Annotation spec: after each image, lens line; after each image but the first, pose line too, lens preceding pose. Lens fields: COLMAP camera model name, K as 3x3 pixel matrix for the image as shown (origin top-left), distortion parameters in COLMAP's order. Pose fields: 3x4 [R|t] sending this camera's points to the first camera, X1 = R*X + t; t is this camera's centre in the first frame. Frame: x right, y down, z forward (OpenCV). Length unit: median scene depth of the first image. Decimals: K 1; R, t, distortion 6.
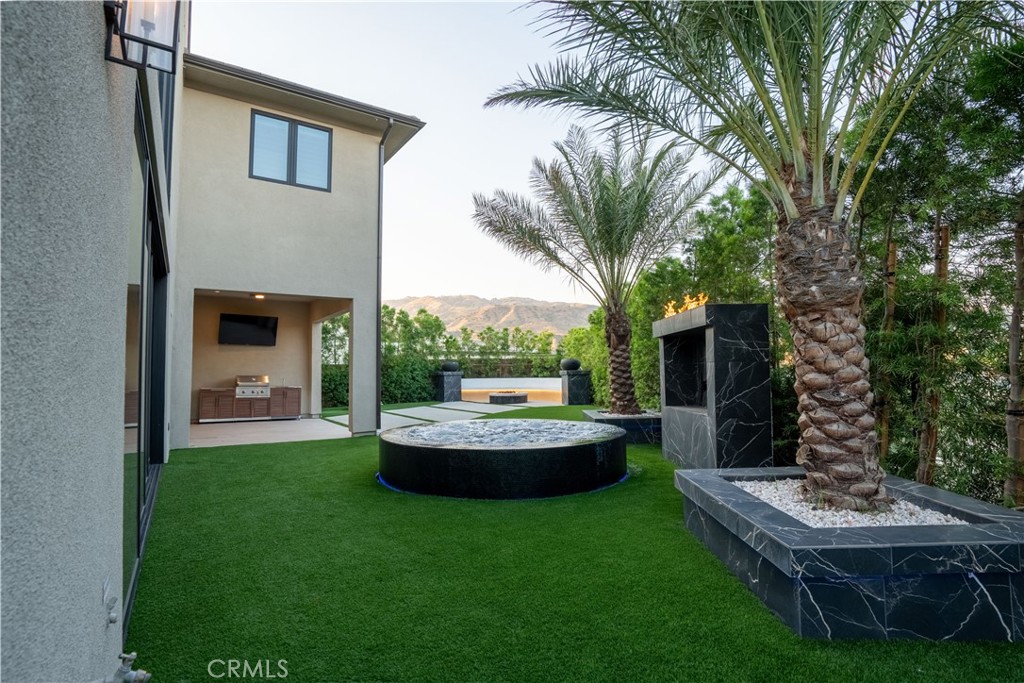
lens RADIAL K [[504.5, 0, 506.7], [0, 504.5, 343.8], [0, 0, 1]] dist [-0.069132, 0.001690]
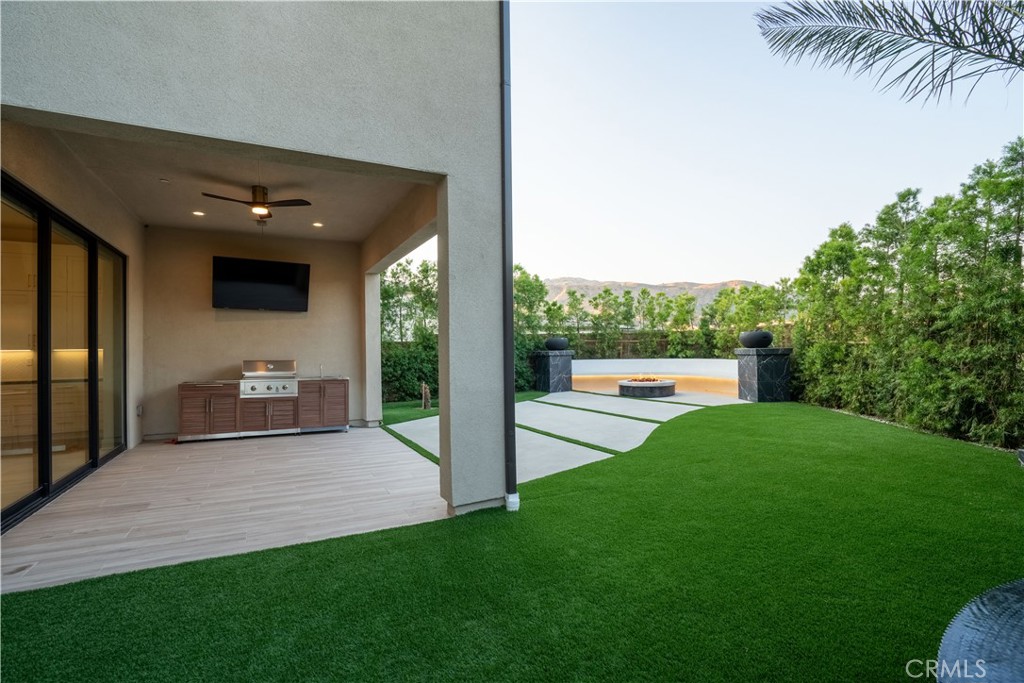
lens RADIAL K [[475.9, 0, 505.1], [0, 475.9, 350.0], [0, 0, 1]] dist [-0.038223, 0.001113]
pose [[0.993892, -0.004476, -0.110268, -0.189695], [0.010695, 0.998381, 0.055873, 0.026300], [0.109839, -0.056711, 0.992330, 0.536846]]
